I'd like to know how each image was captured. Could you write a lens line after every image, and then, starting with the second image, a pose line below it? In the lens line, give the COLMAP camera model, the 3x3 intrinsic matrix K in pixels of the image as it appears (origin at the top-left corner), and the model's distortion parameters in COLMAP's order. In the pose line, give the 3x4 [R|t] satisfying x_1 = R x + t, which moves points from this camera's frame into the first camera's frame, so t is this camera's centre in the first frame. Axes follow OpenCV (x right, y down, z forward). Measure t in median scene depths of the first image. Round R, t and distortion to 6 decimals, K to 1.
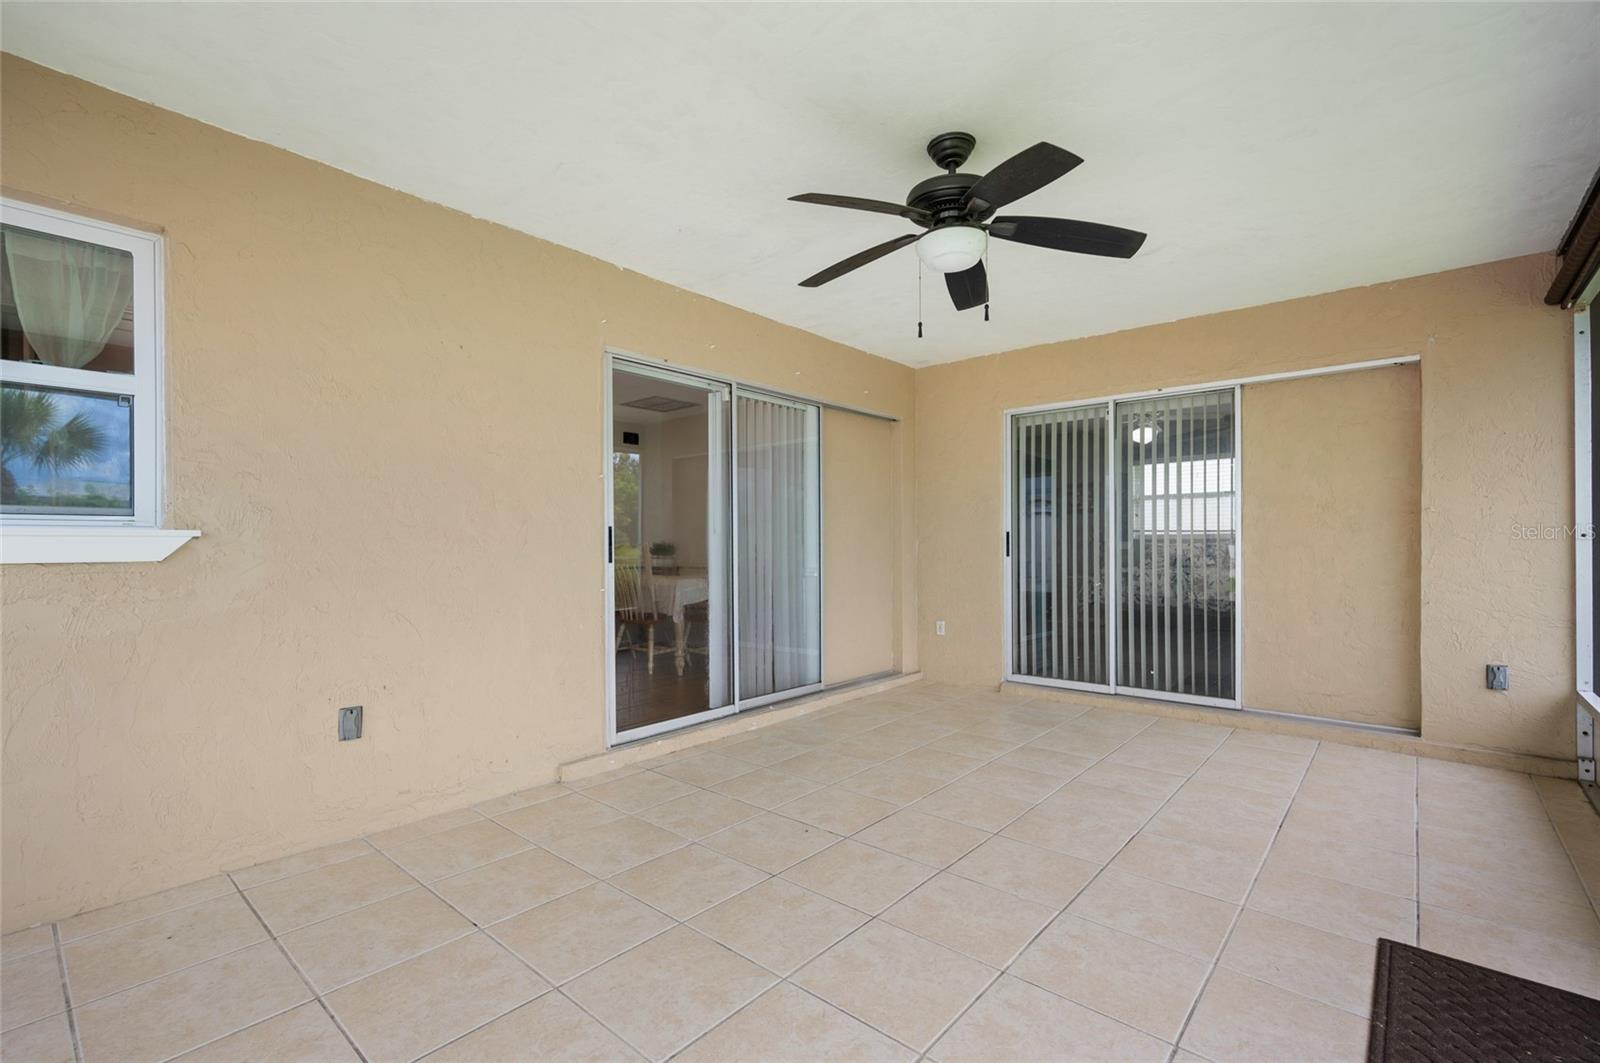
lens RADIAL K [[708.9, 0, 786.5], [0, 708.9, 542.6], [0, 0, 1]] dist [0.003883, 0.000801]
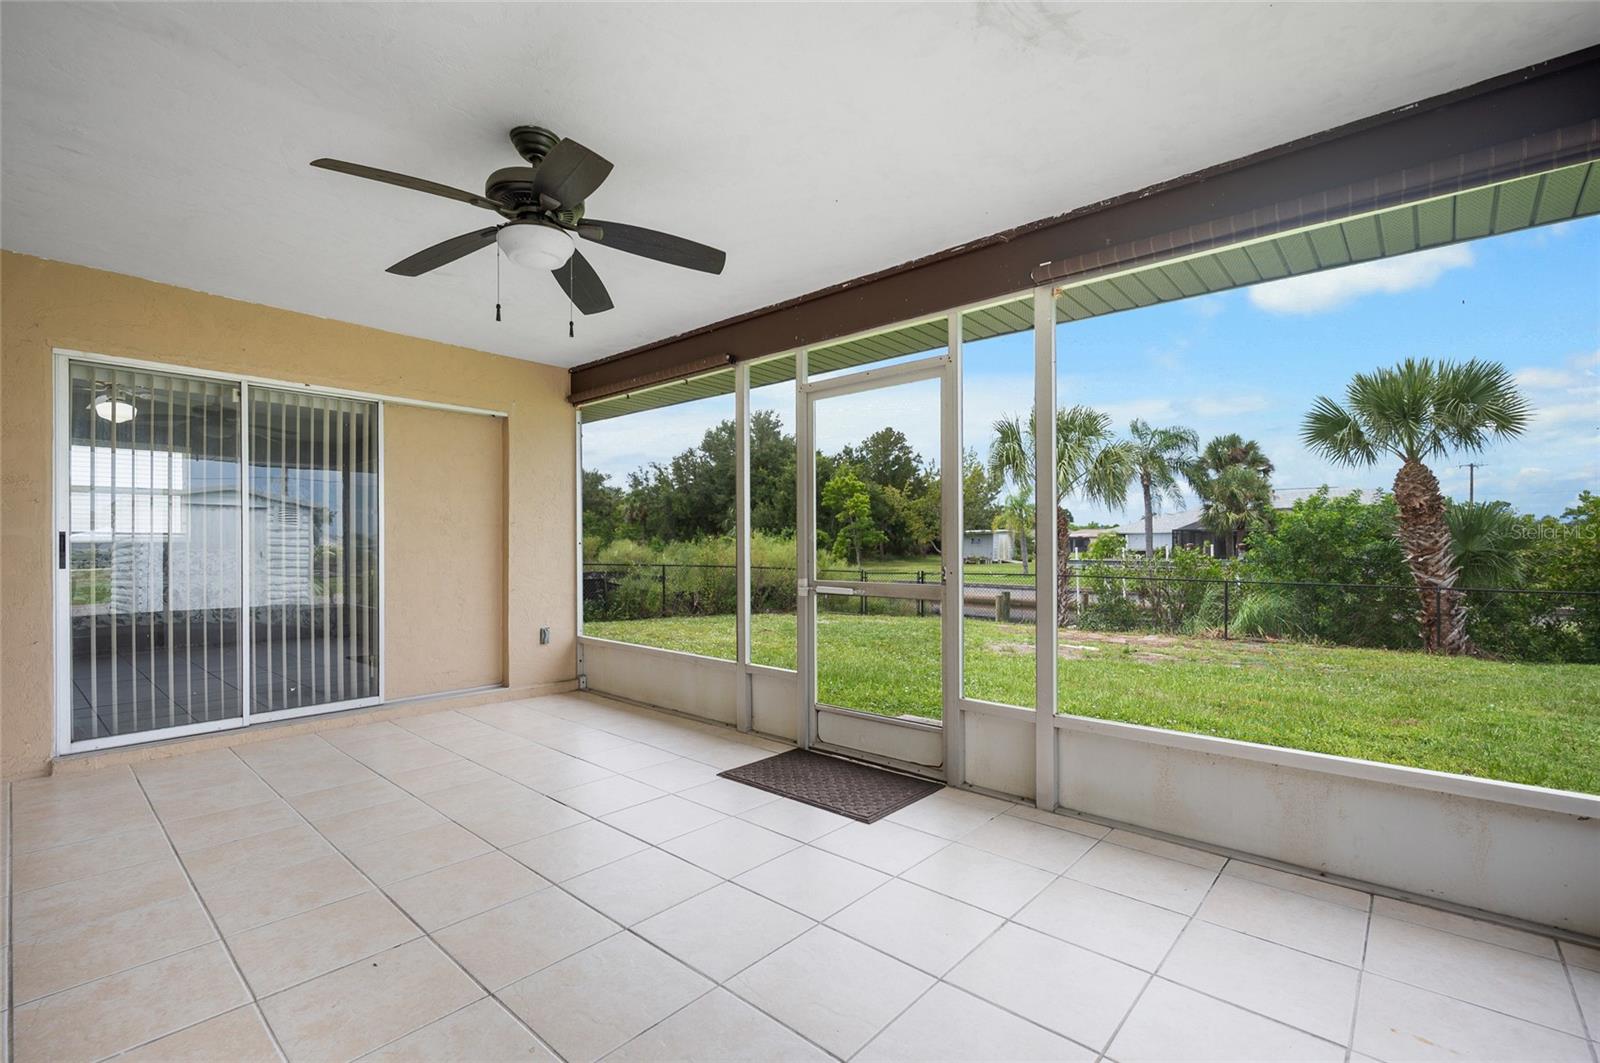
lens RADIAL K [[708.9, 0, 788.9], [0, 708.9, 539.6], [0, 0, 1]] dist [0.003883, 0.000801]
pose [[0.012203, 0.010354, 0.999872, -0.423282], [0.000001, 0.999946, -0.010355, -0.001200], [-0.999926, 0.000127, 0.012202, 0.372207]]
